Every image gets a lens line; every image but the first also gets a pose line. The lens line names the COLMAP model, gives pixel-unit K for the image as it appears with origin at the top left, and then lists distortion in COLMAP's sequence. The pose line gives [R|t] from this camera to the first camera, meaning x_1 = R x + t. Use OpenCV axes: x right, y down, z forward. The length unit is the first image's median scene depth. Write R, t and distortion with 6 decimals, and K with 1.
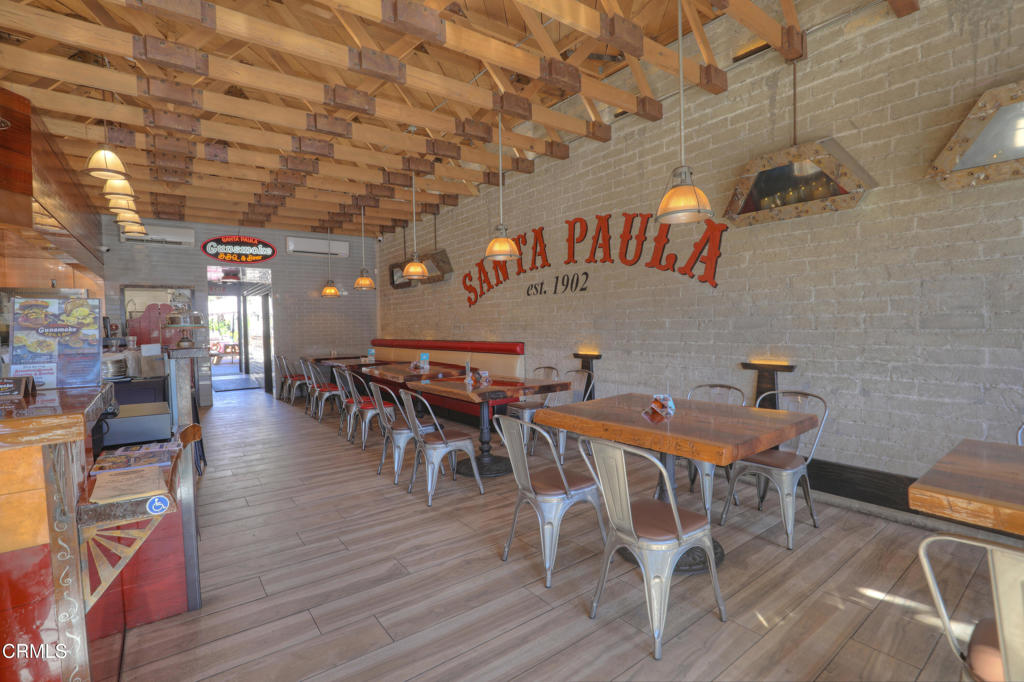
lens RADIAL K [[470.6, 0, 511.6], [0, 470.6, 338.8], [0, 0, 1]] dist [-0.040724, 0.007977]
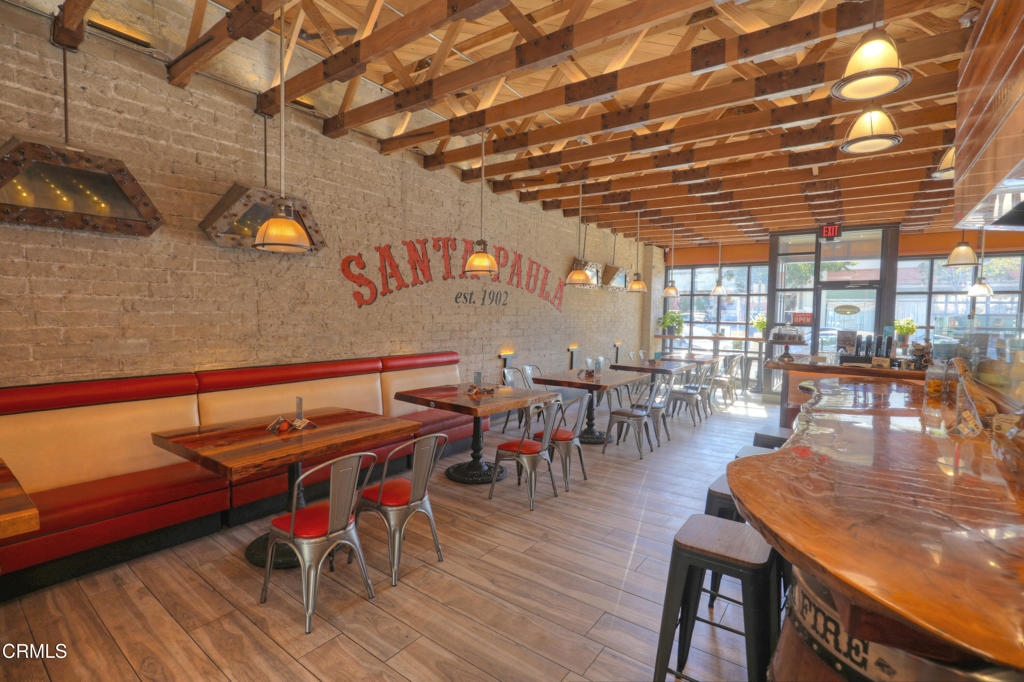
lens RADIAL K [[470.6, 0, 512.6], [0, 470.6, 355.8], [0, 0, 1]] dist [-0.040724, 0.007977]
pose [[-0.296493, -0.050373, 0.953706, -1.154165], [0.036417, 0.997285, 0.063996, -0.049390], [-0.954341, 0.053705, -0.293853, 1.444681]]
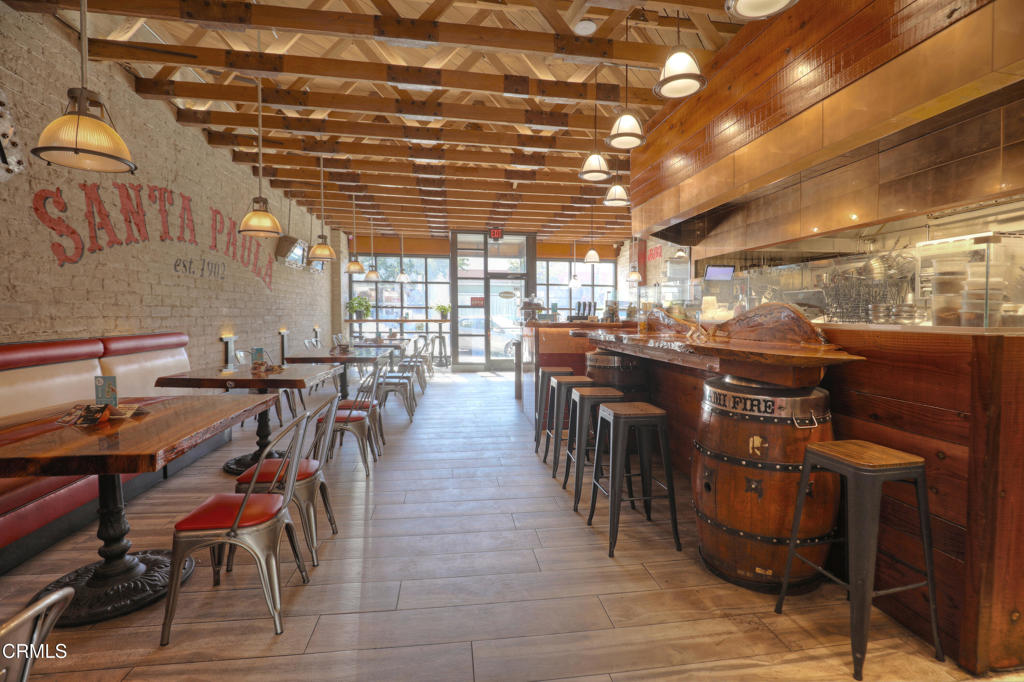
lens RADIAL K [[470.6, 0, 521.0], [0, 470.6, 344.0], [0, 0, 1]] dist [-0.040724, 0.007977]
pose [[-0.883741, -0.004522, 0.467955, -1.025218], [0.038467, 0.995867, 0.082271, -0.015117], [-0.466394, 0.090707, -0.879914, 1.735290]]
